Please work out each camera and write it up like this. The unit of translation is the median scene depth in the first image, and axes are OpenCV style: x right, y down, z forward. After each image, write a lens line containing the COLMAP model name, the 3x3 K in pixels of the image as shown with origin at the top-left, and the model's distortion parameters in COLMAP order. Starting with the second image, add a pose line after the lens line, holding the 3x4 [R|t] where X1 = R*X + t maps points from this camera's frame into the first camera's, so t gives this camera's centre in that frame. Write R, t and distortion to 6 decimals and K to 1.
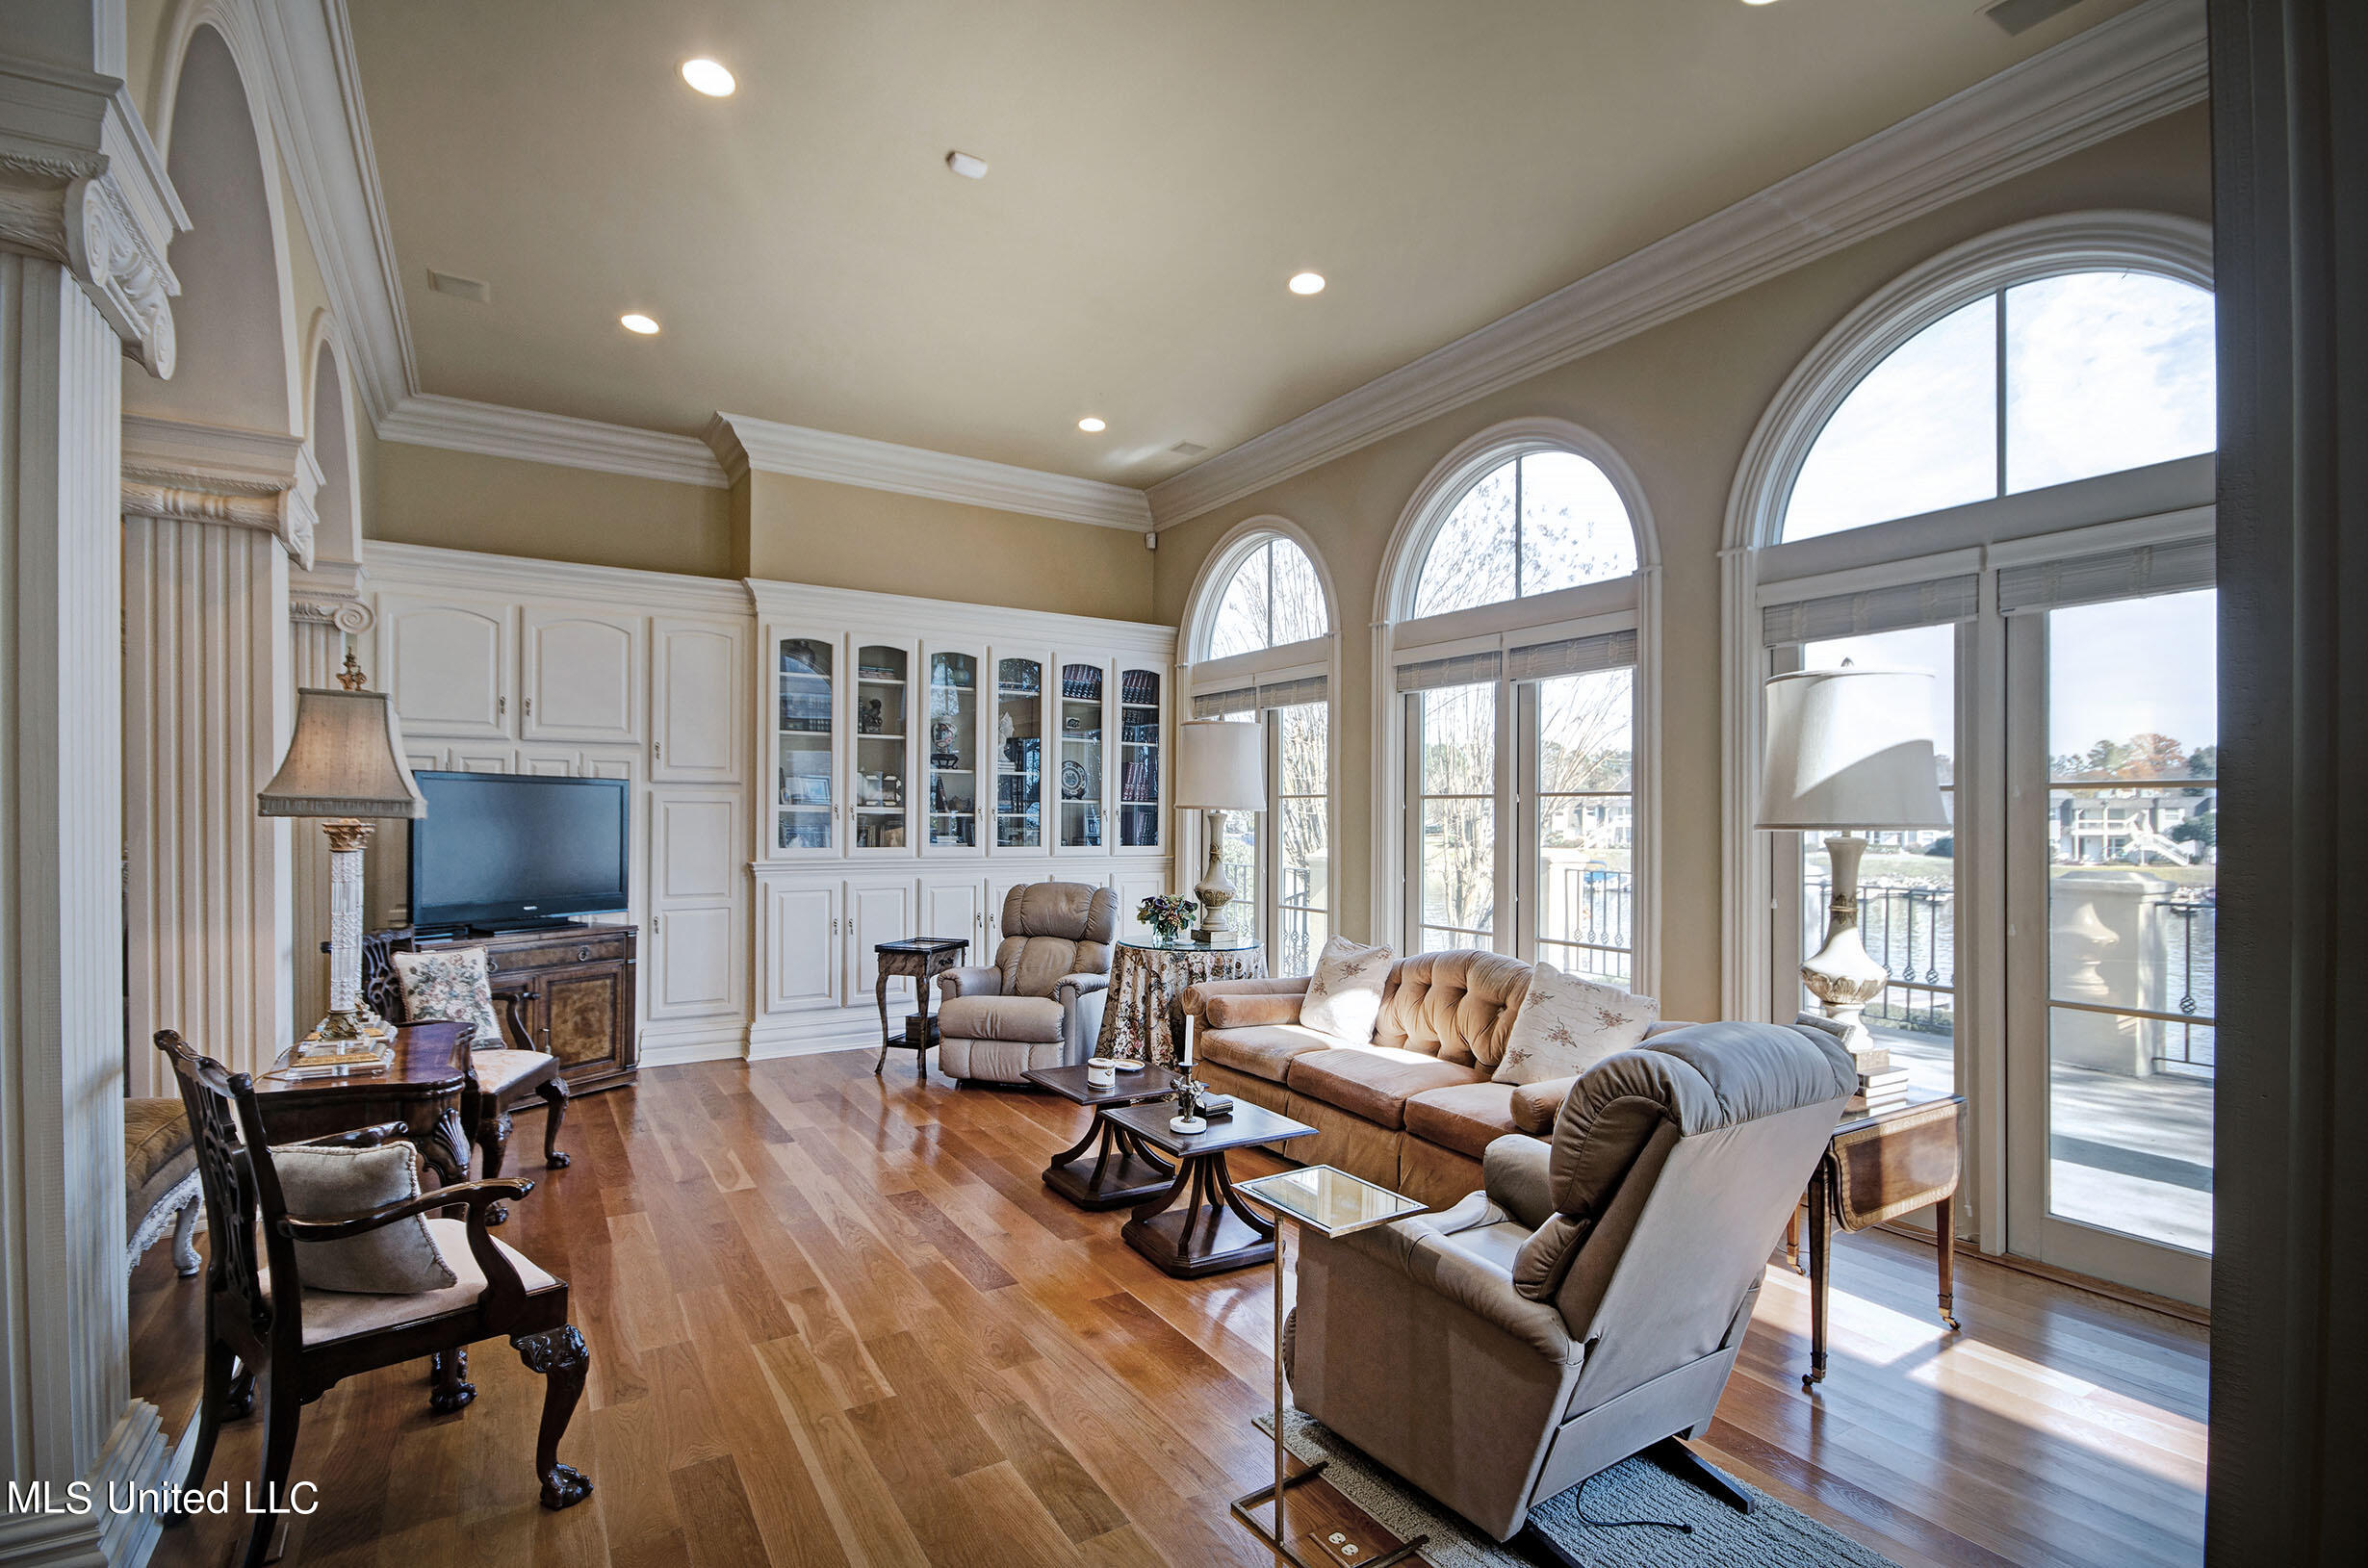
lens RADIAL K [[1085.8, 0, 1191.0], [0, 1085.8, 812.1], [0, 0, 1]] dist [0.005798, -0.006347]
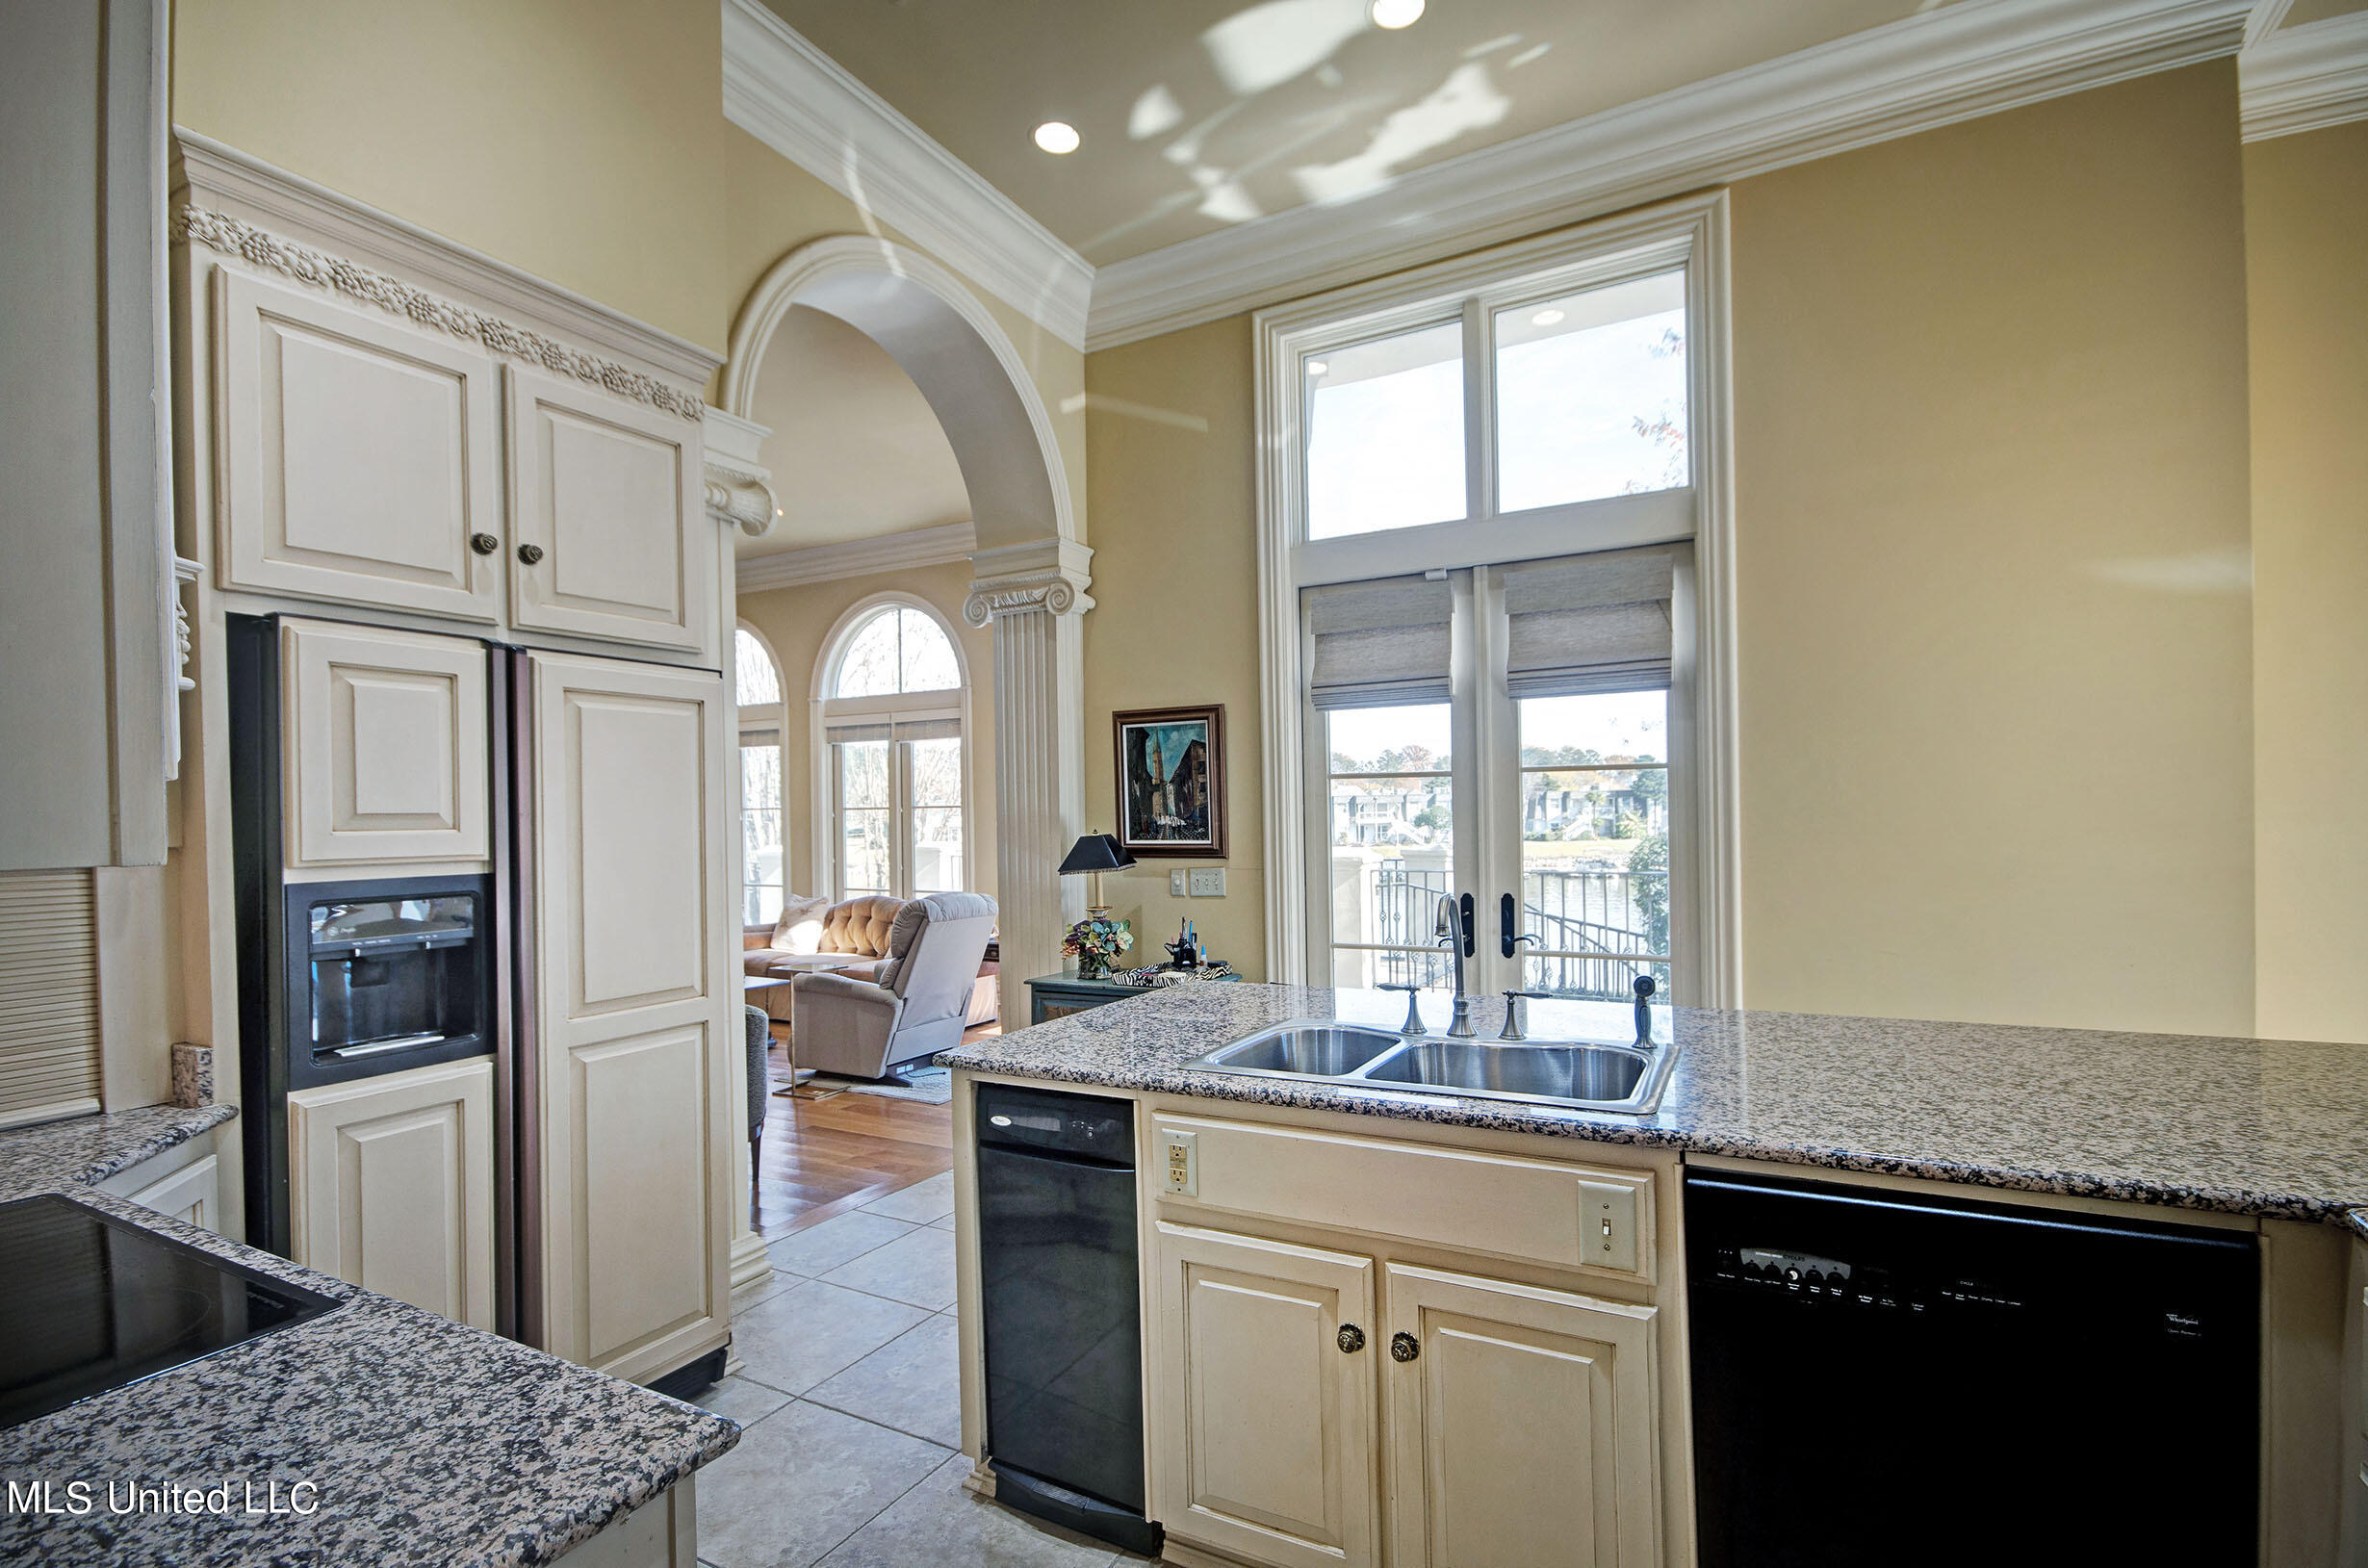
lens RADIAL K [[1103.8, 0, 1171.2], [0, 1103.8, 802.9], [0, 0, 1]] dist [0.000314, -0.014900]
pose [[0.879728, -0.015106, 0.475237, -0.143395], [0.020529, 0.999770, -0.006224, -0.003749], [-0.475034, 0.015231, 0.879836, -0.692342]]
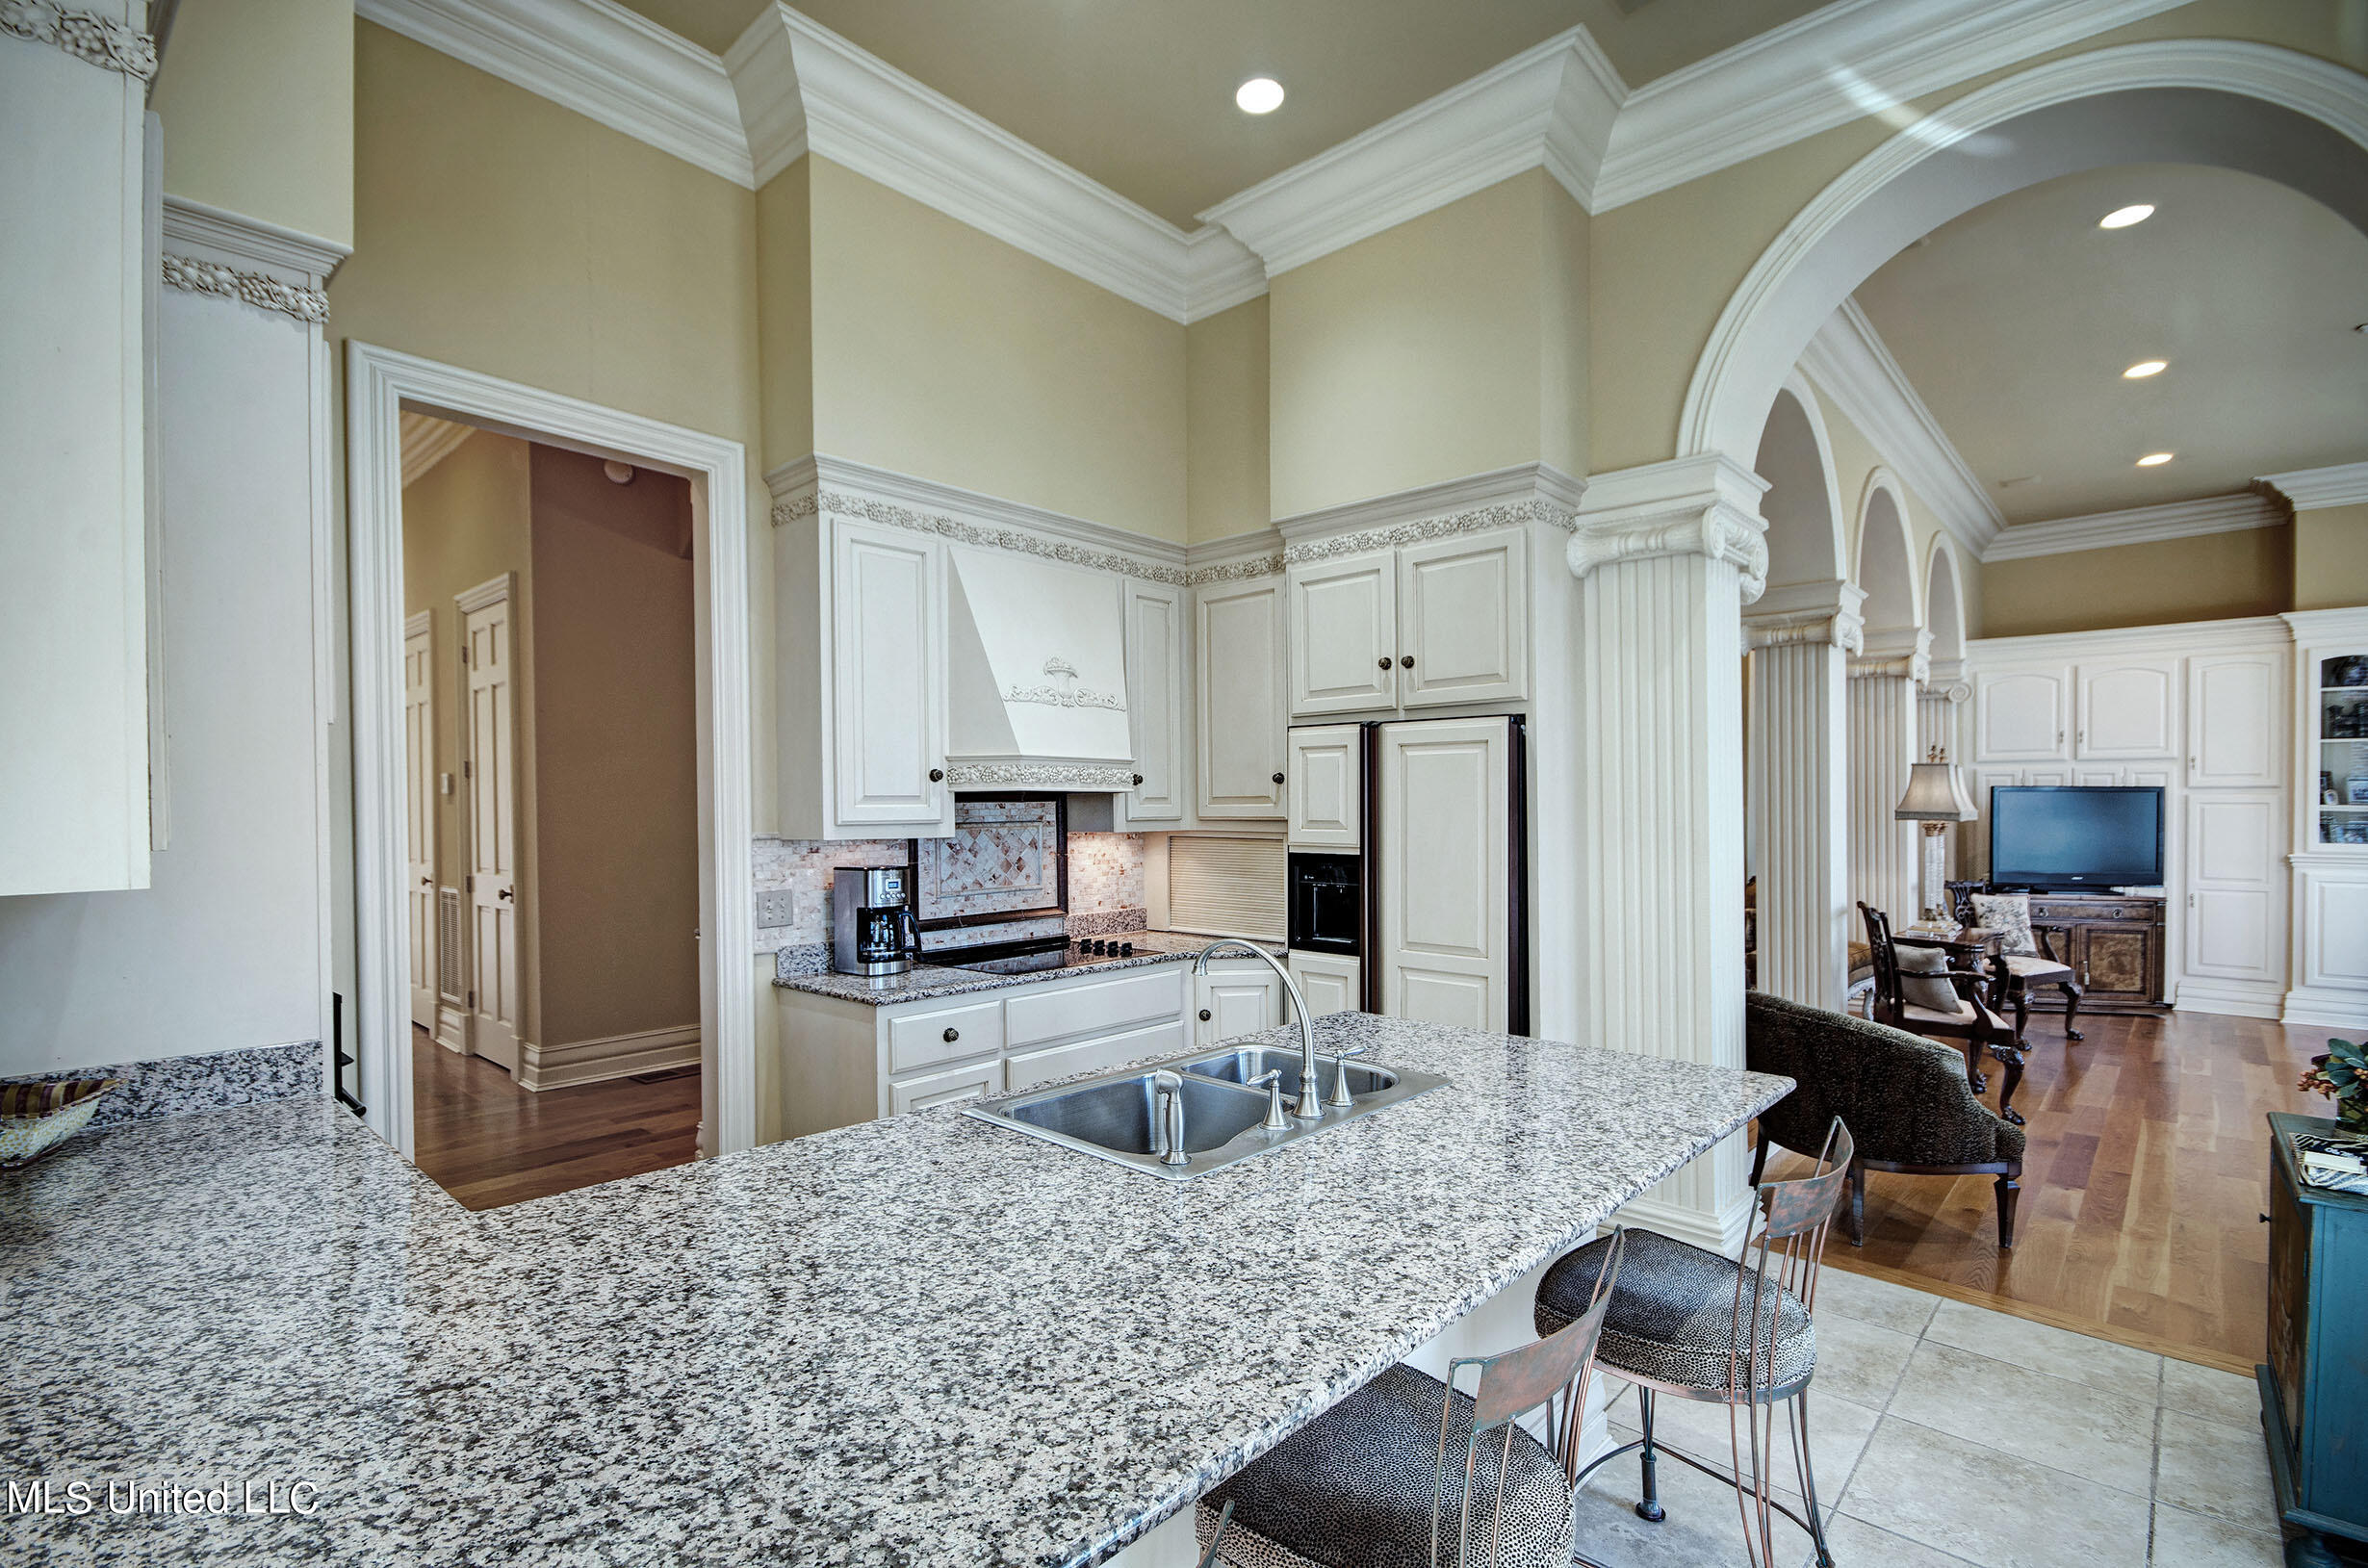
lens RADIAL K [[1085.8, 0, 1191.0], [0, 1085.8, 812.1], [0, 0, 1]] dist [0.005798, -0.006347]
pose [[0.258251, 0.006683, -0.966055, 0.480273], [0.007116, 0.999936, 0.008820, -0.020643], [0.966052, -0.009152, 0.258187, -0.507002]]
